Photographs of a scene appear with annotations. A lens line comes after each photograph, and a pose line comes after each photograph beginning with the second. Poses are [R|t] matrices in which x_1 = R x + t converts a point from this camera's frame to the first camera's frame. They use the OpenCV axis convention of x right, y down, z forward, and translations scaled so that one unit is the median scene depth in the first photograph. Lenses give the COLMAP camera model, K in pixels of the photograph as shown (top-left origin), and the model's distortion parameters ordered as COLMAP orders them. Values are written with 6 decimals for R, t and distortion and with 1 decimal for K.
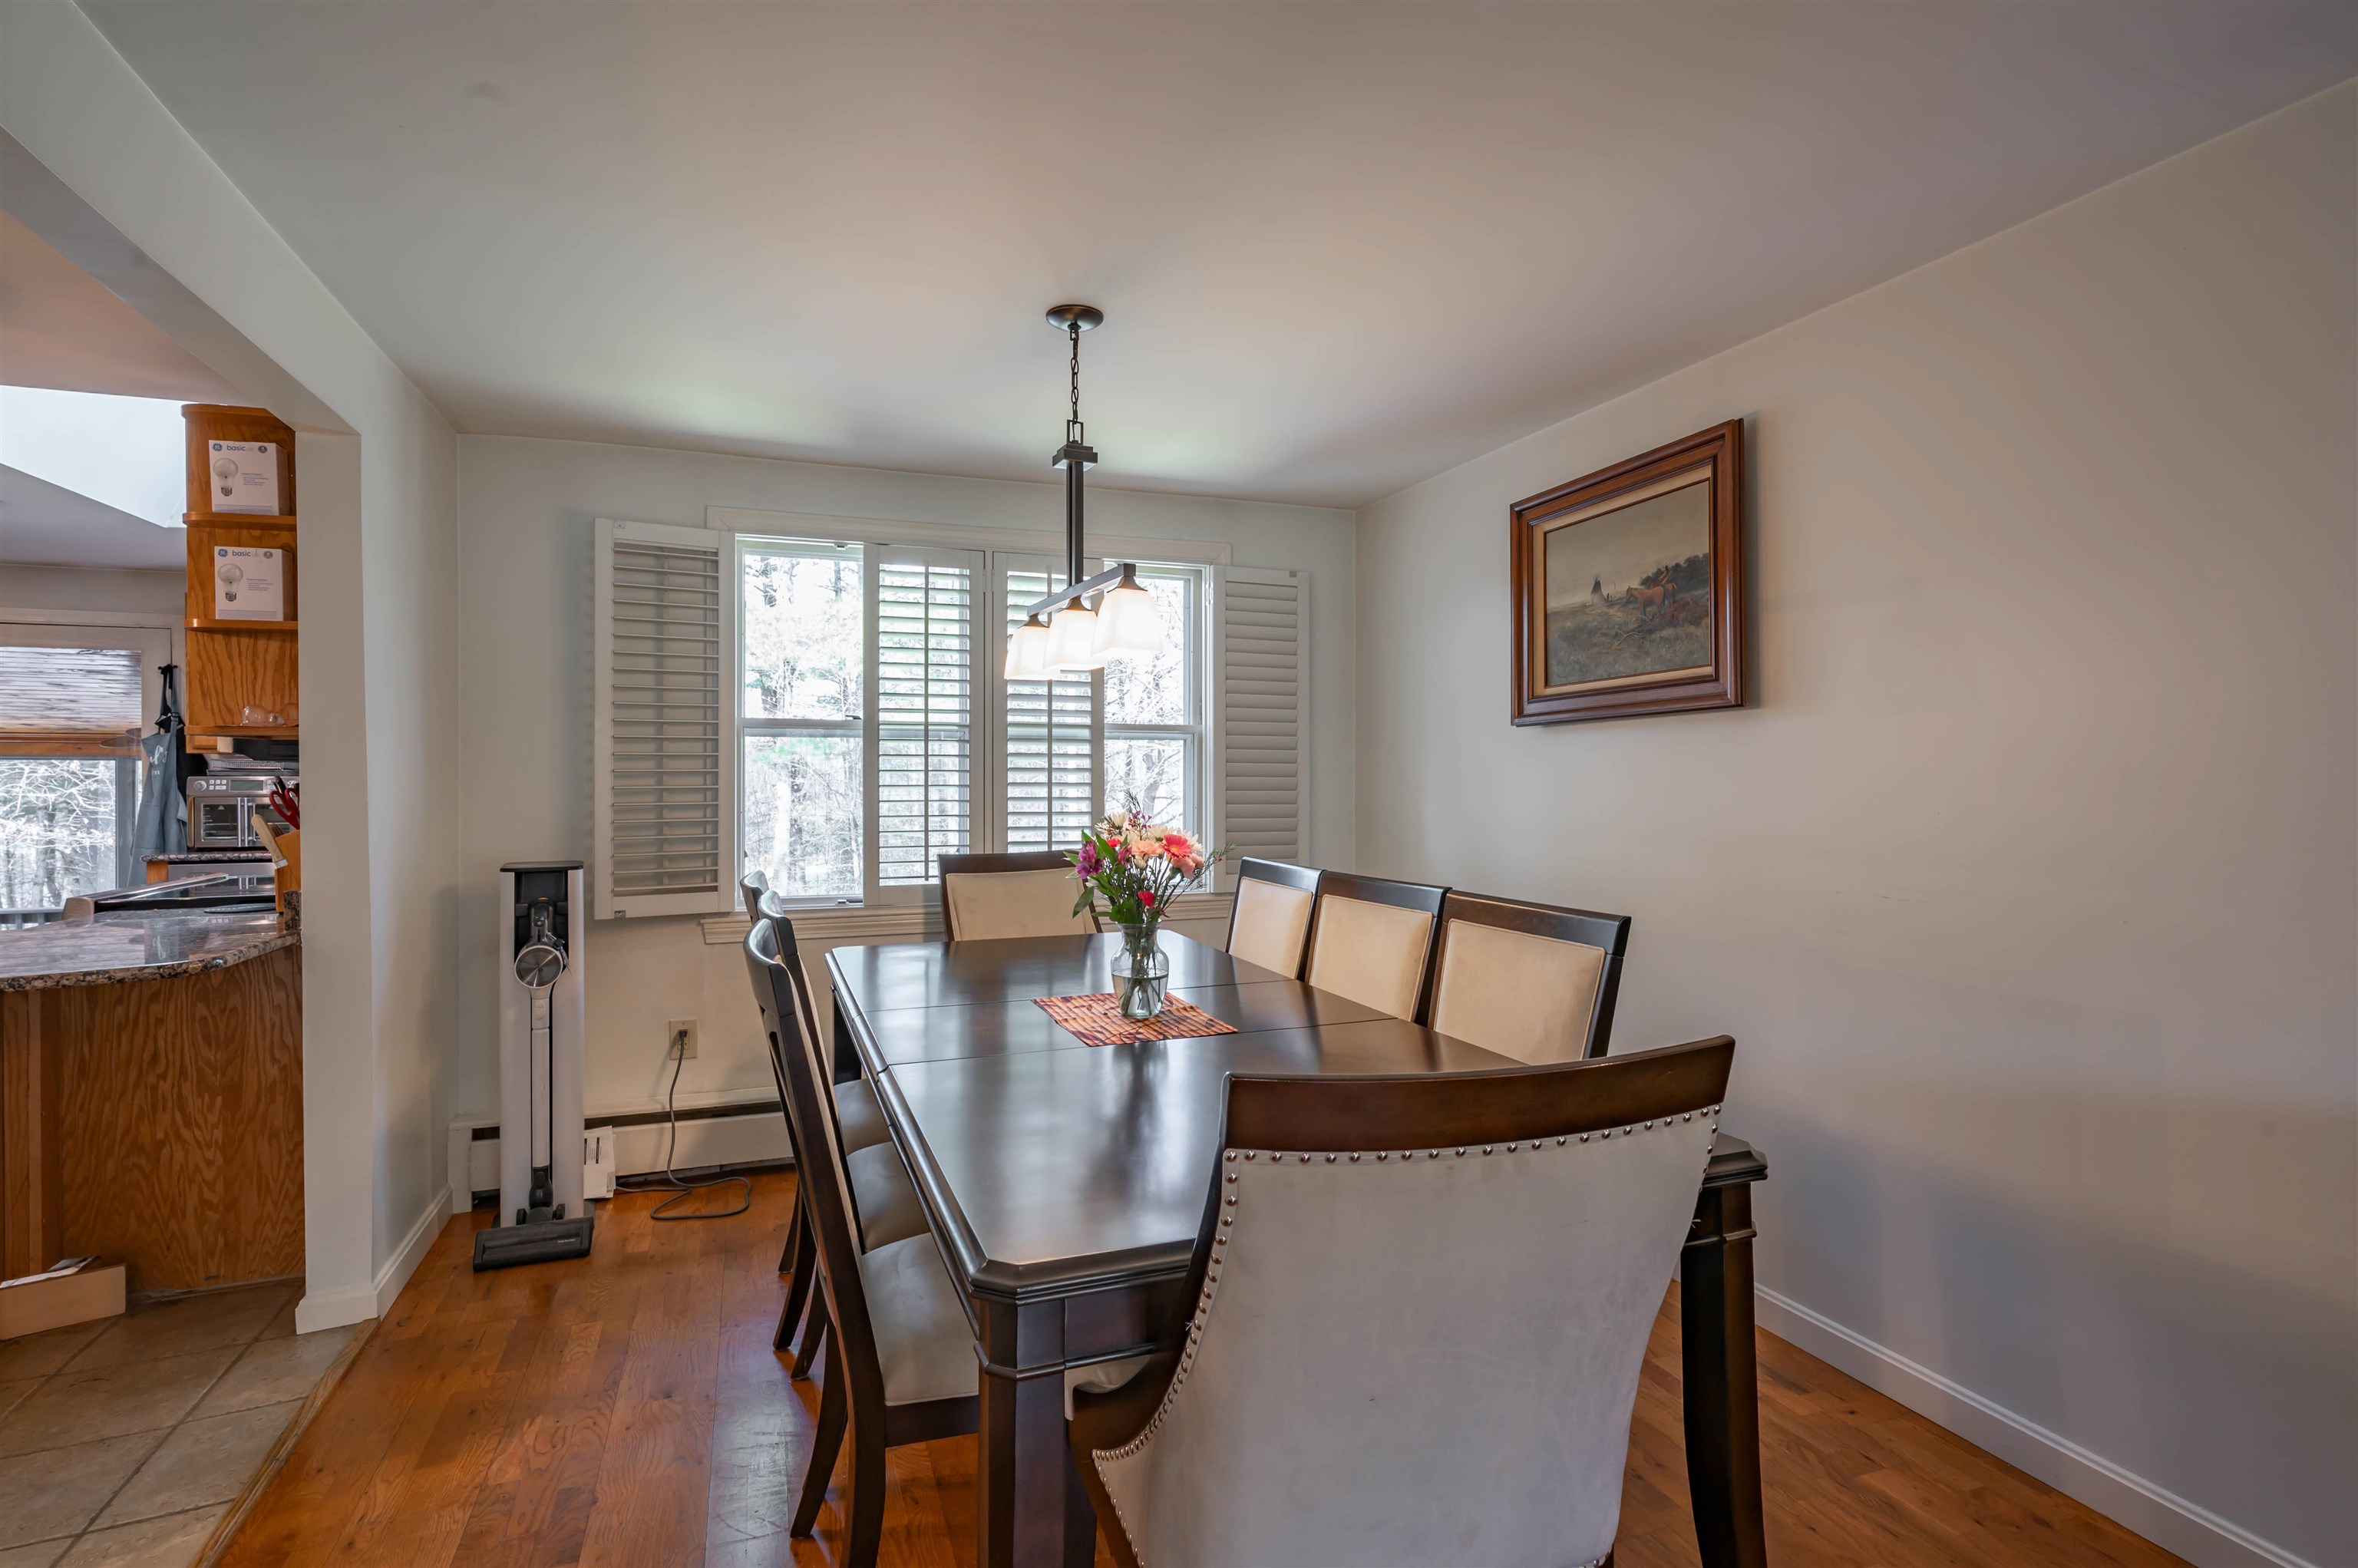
lens RADIAL K [[1118.5, 0, 1179.0], [0, 1118.5, 784.0], [0, 0, 1]] dist [0.001415, -0.000113]
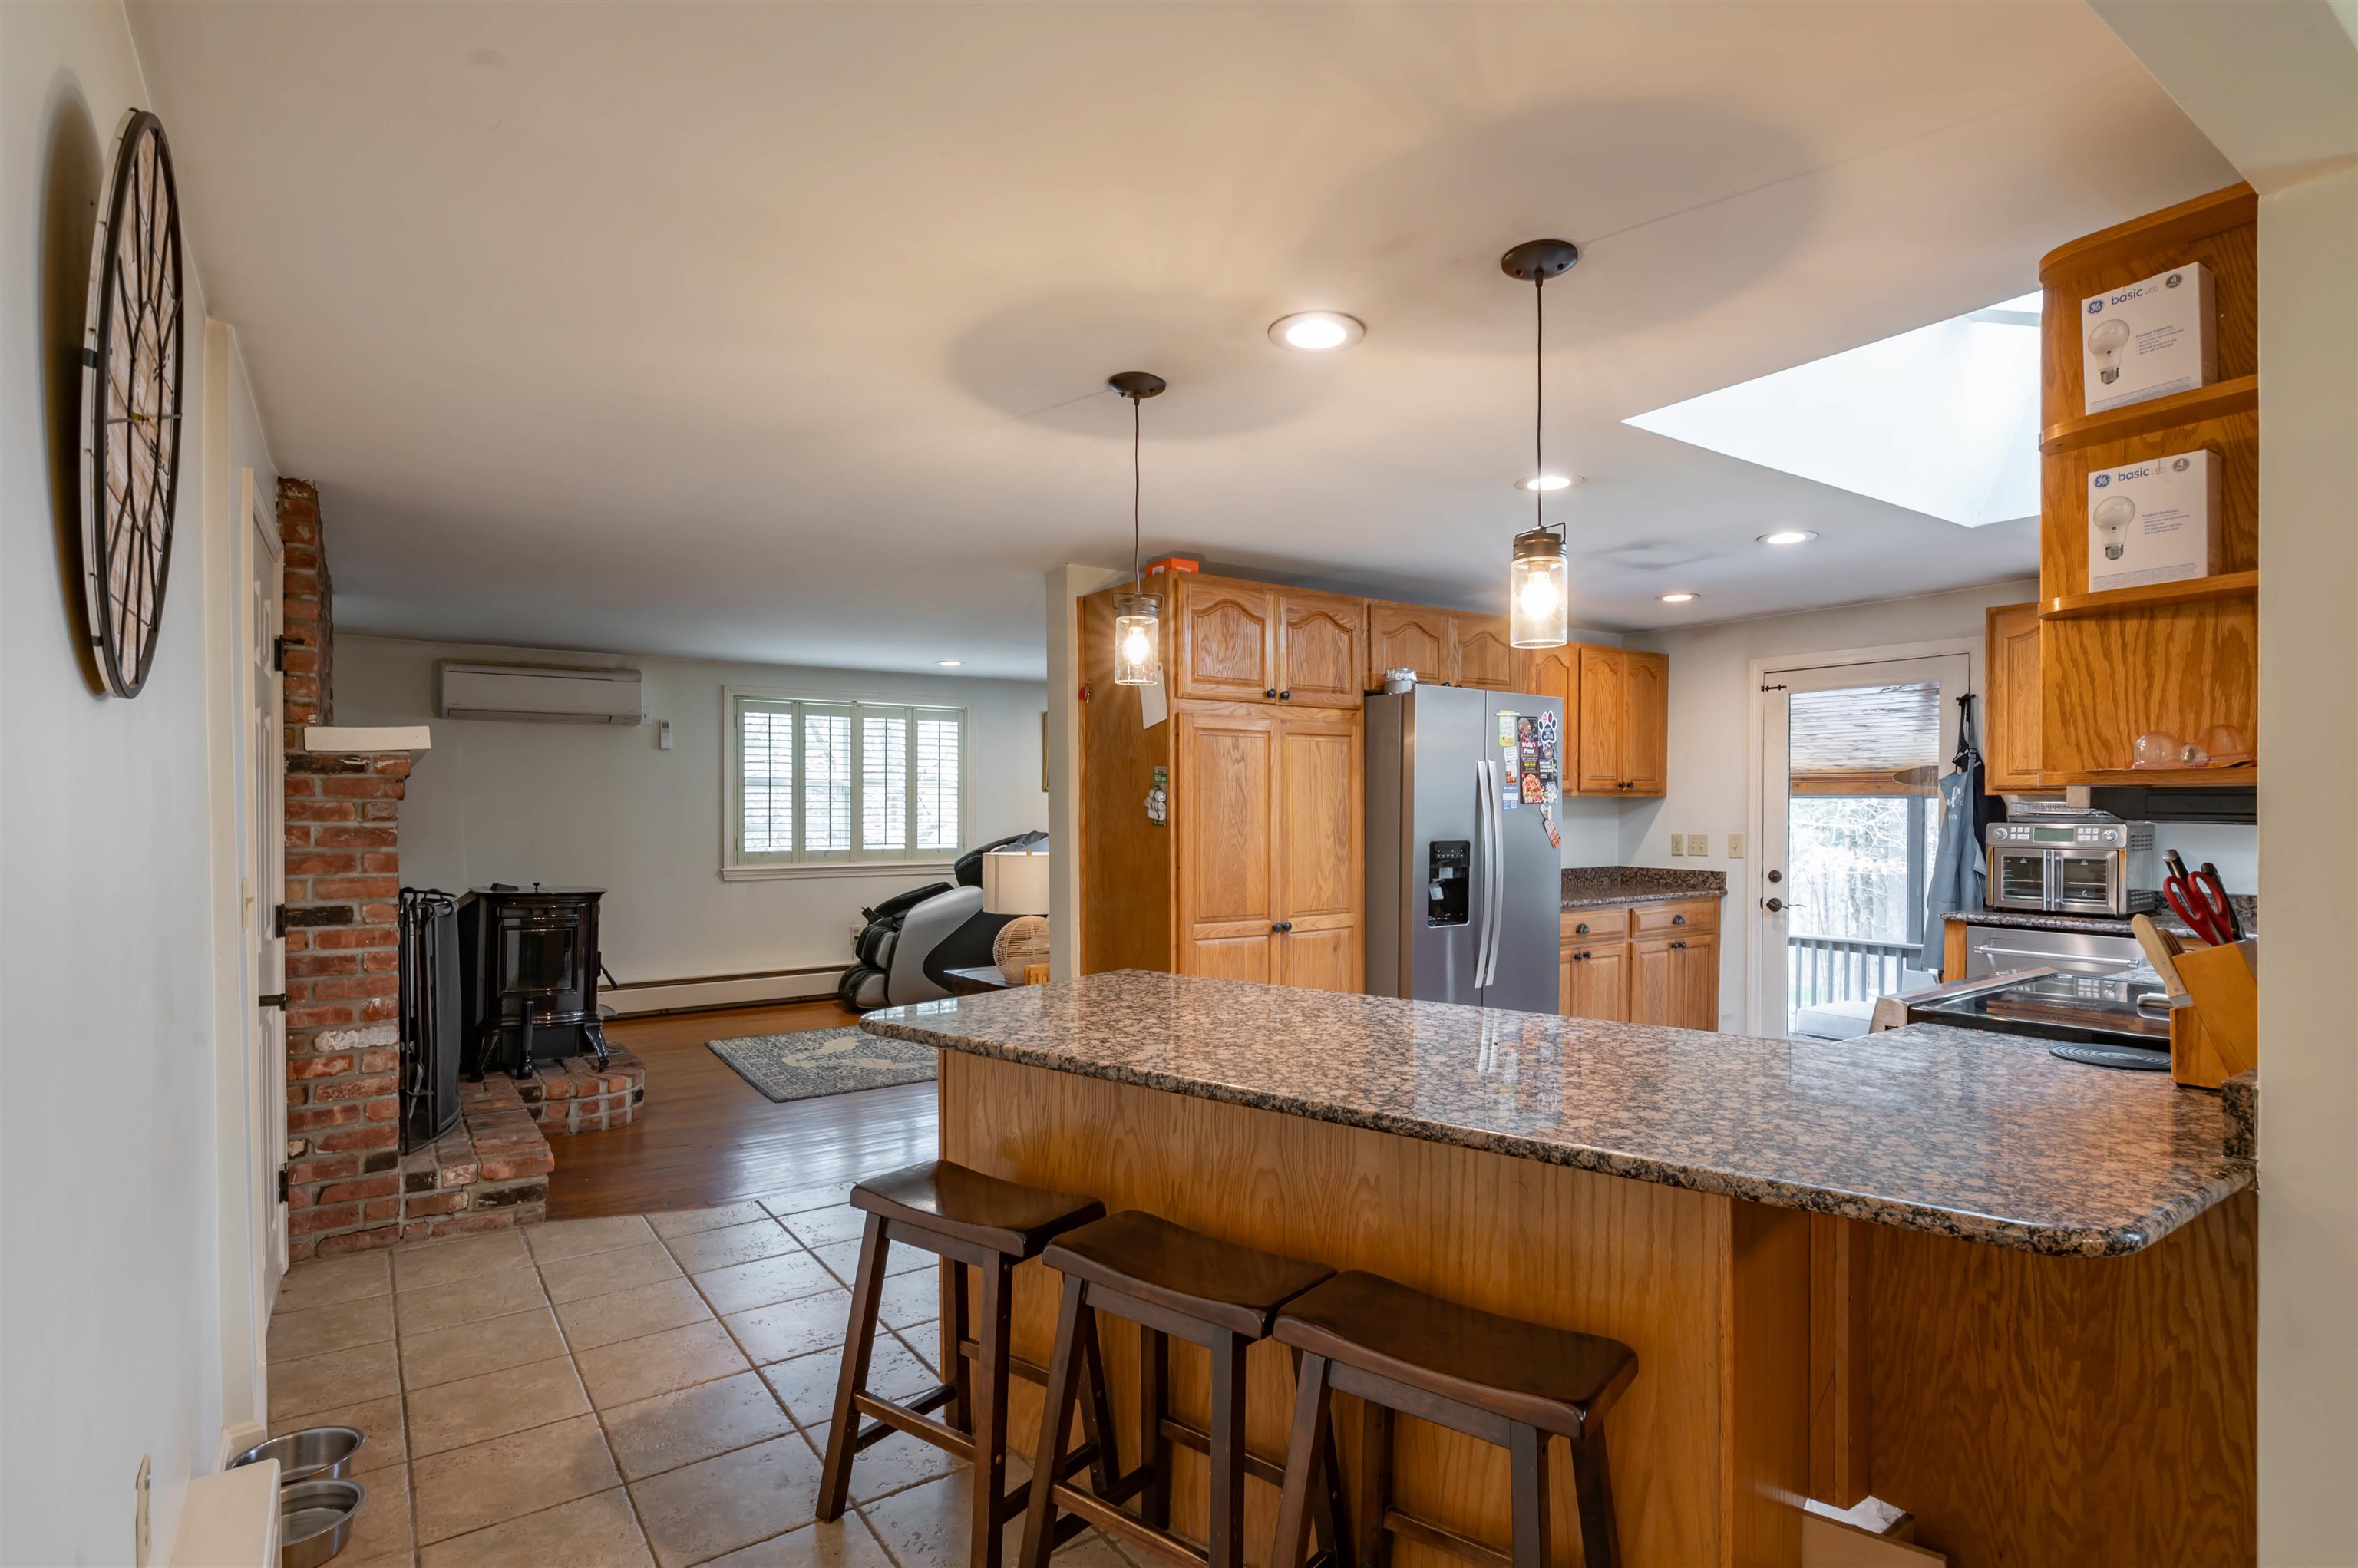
lens RADIAL K [[1198.1, 0, 1180.4], [0, 1198.1, 813.3], [0, 0, 1]] dist [0.001447, 0.000181]
pose [[0.266988, 0.005619, -0.963683, -0.346796], [-0.007470, 0.999965, 0.003761, -0.026092], [0.963671, 0.006194, 0.267021, 0.336239]]
